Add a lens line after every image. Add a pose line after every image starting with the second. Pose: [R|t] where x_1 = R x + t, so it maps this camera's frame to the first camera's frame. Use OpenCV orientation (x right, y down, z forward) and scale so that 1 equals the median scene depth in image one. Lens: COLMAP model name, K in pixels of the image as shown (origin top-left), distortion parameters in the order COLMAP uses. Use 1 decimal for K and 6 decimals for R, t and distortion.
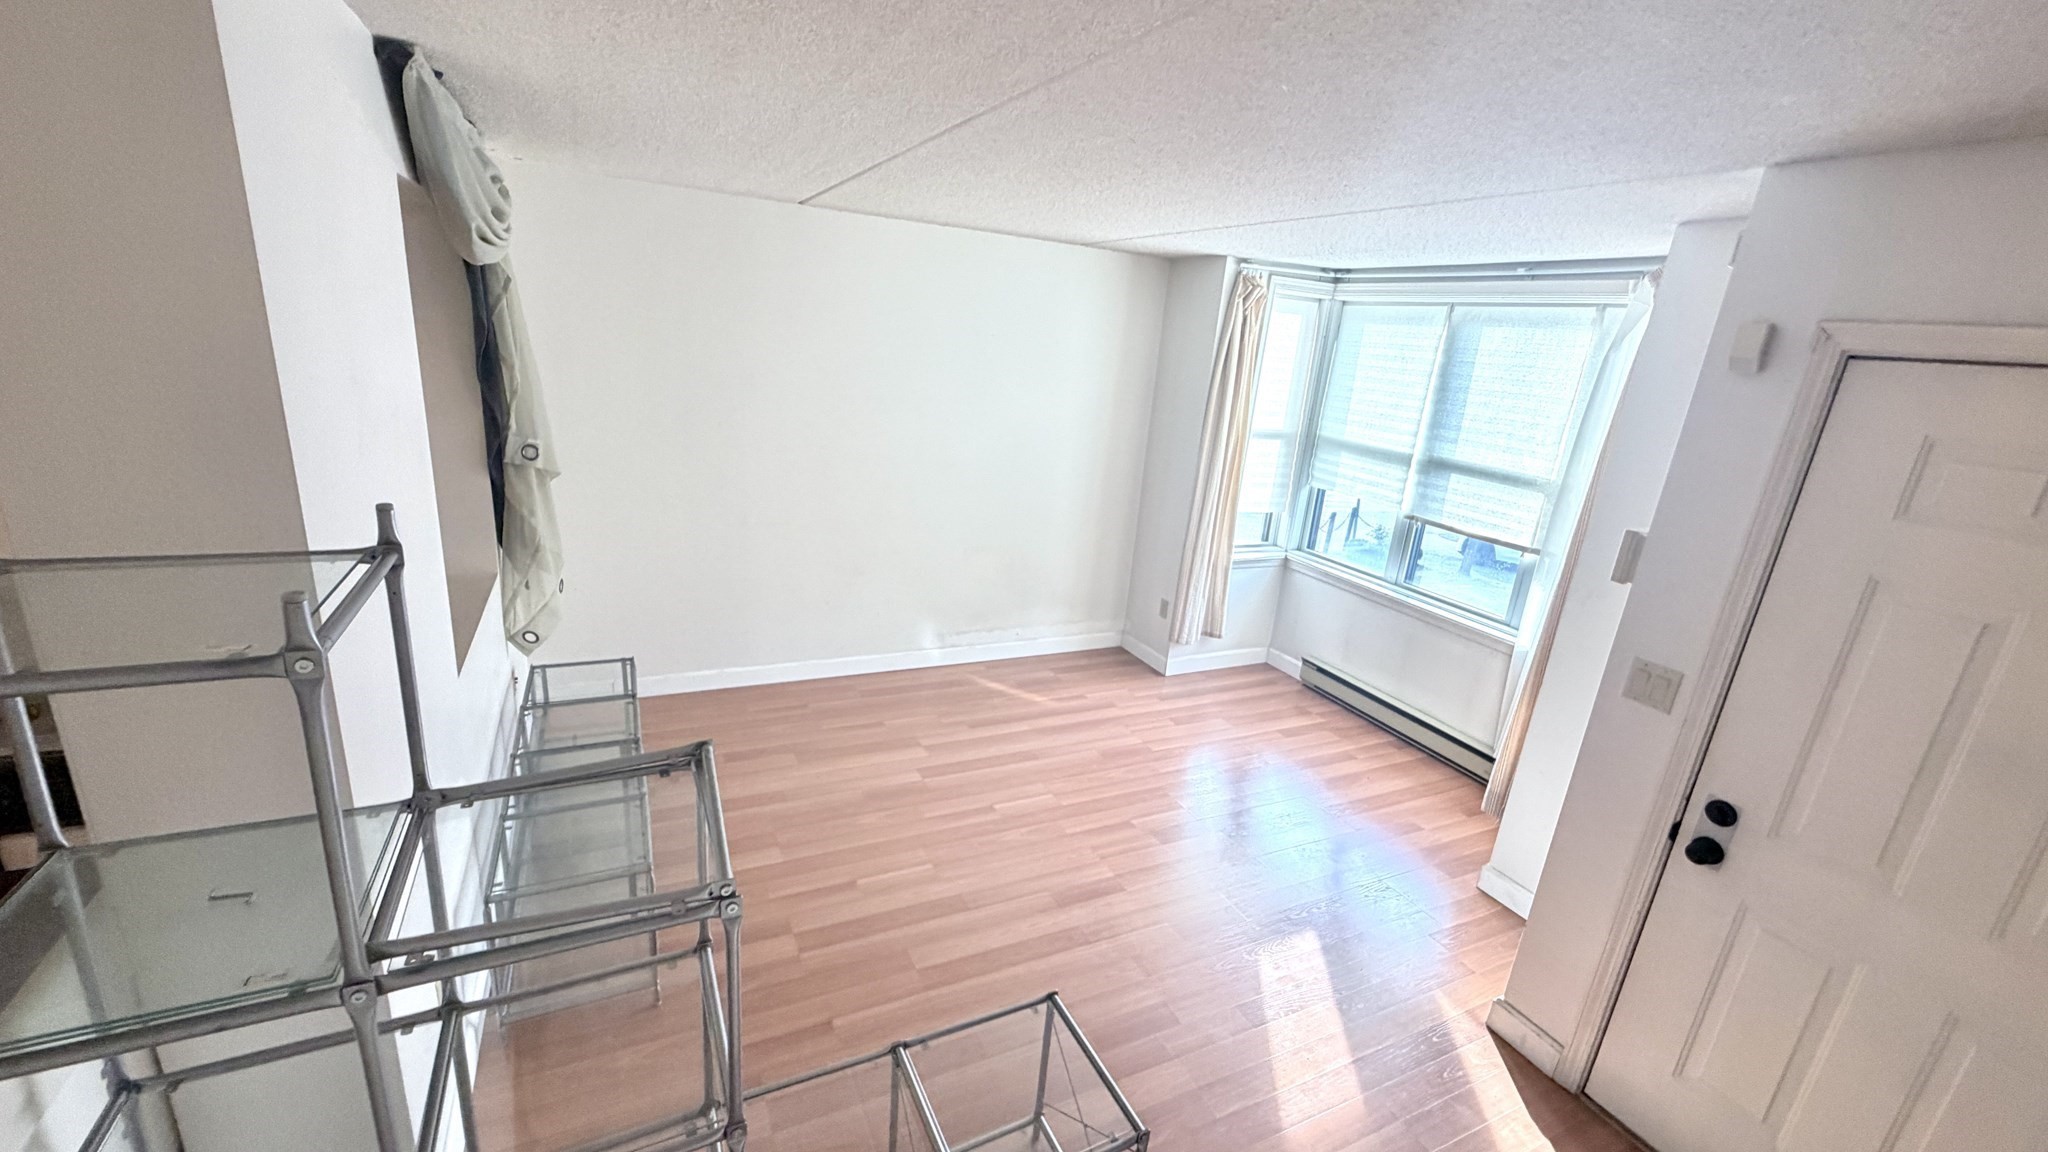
lens RADIAL K [[817.0, 0, 1019.4], [0, 817.0, 579.9], [0, 0, 1]] dist [0.001659, -0.000429]
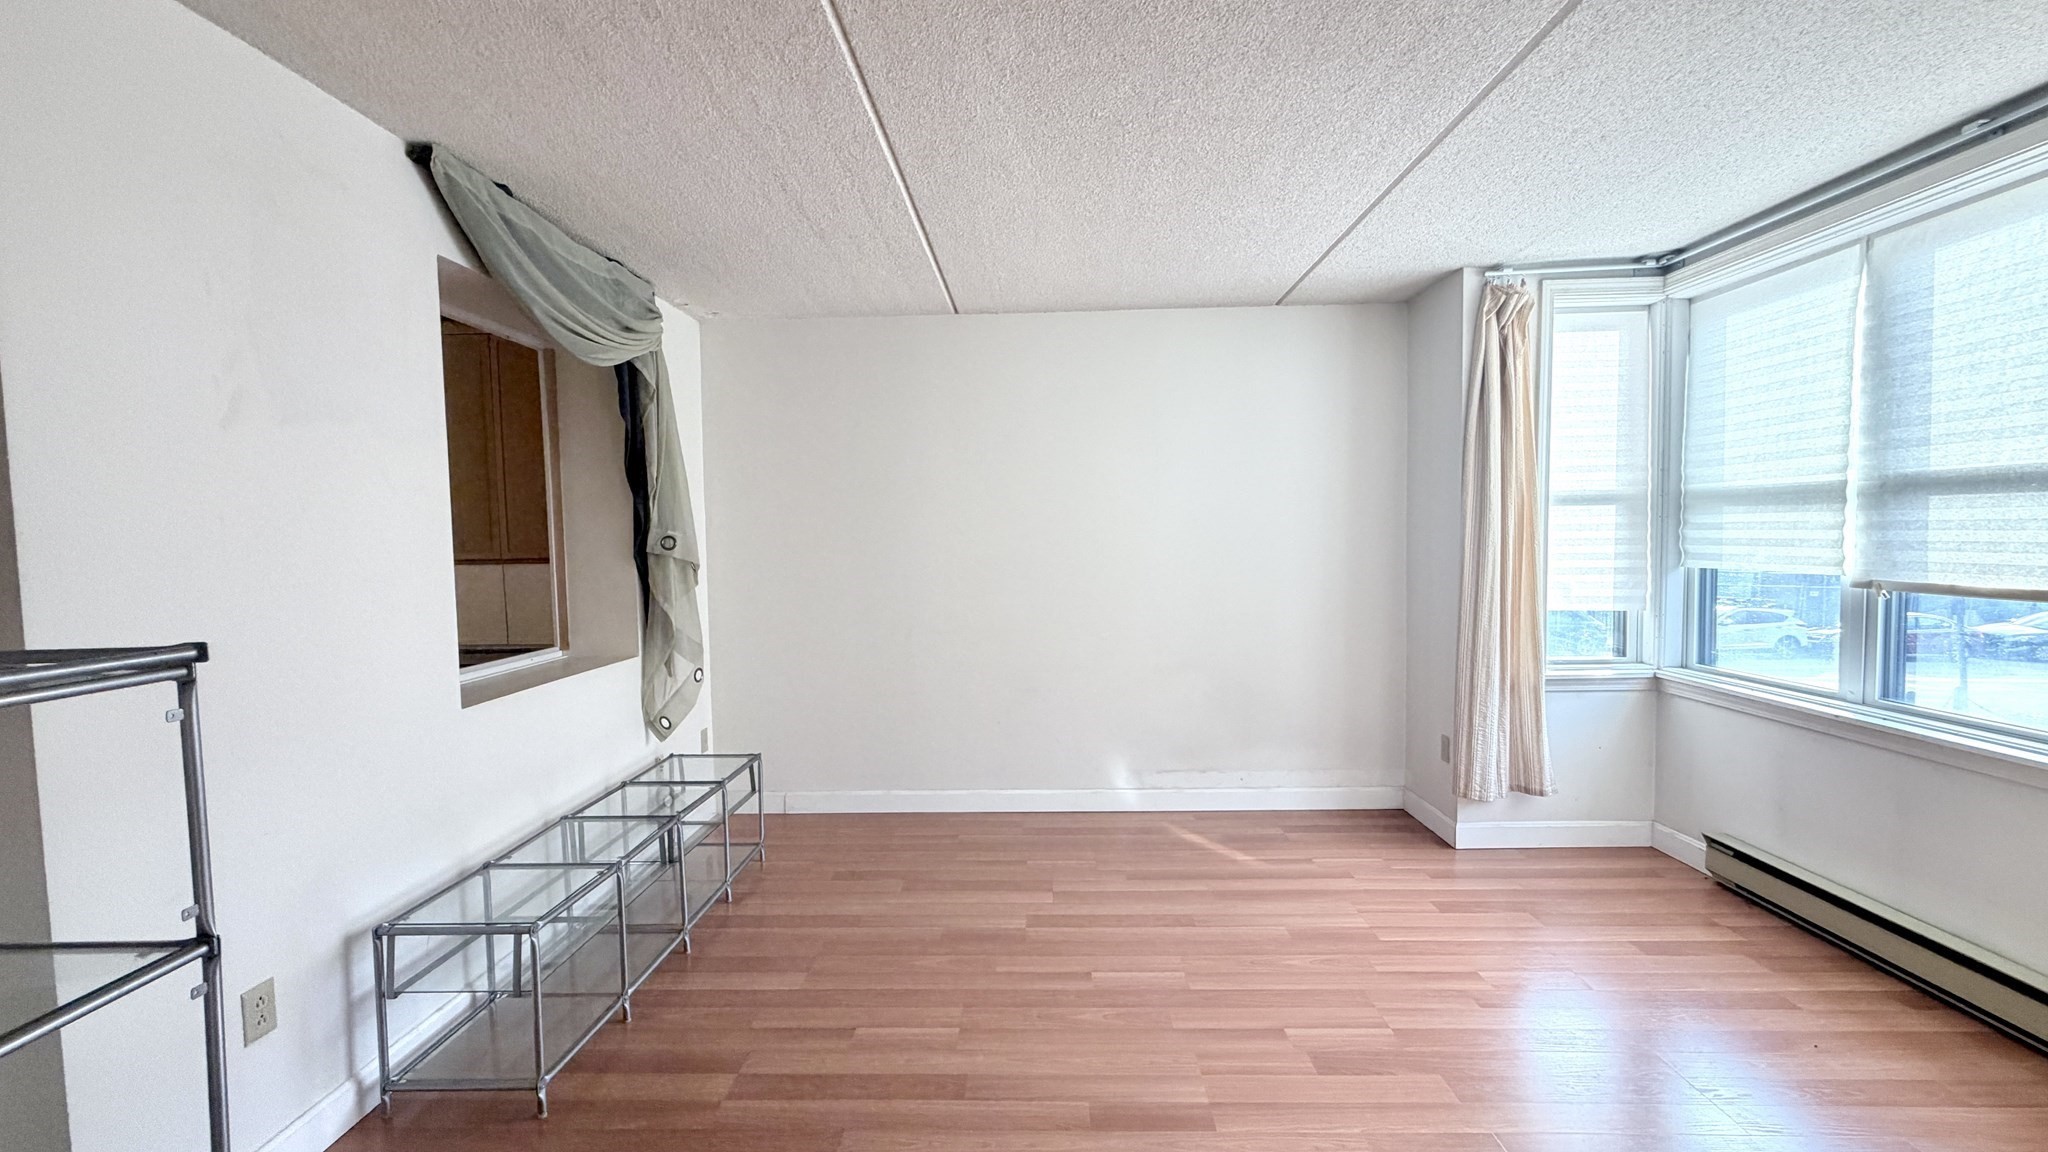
lens RADIAL K [[817.0, 0, 1019.4], [0, 817.0, 579.9], [0, 0, 1]] dist [0.001659, -0.000429]
pose [[0.880825, -0.073938, -0.467633, 0.212353], [-0.045816, 0.969782, -0.239631, 0.087629], [0.471220, 0.232498, 0.850821, 0.205233]]
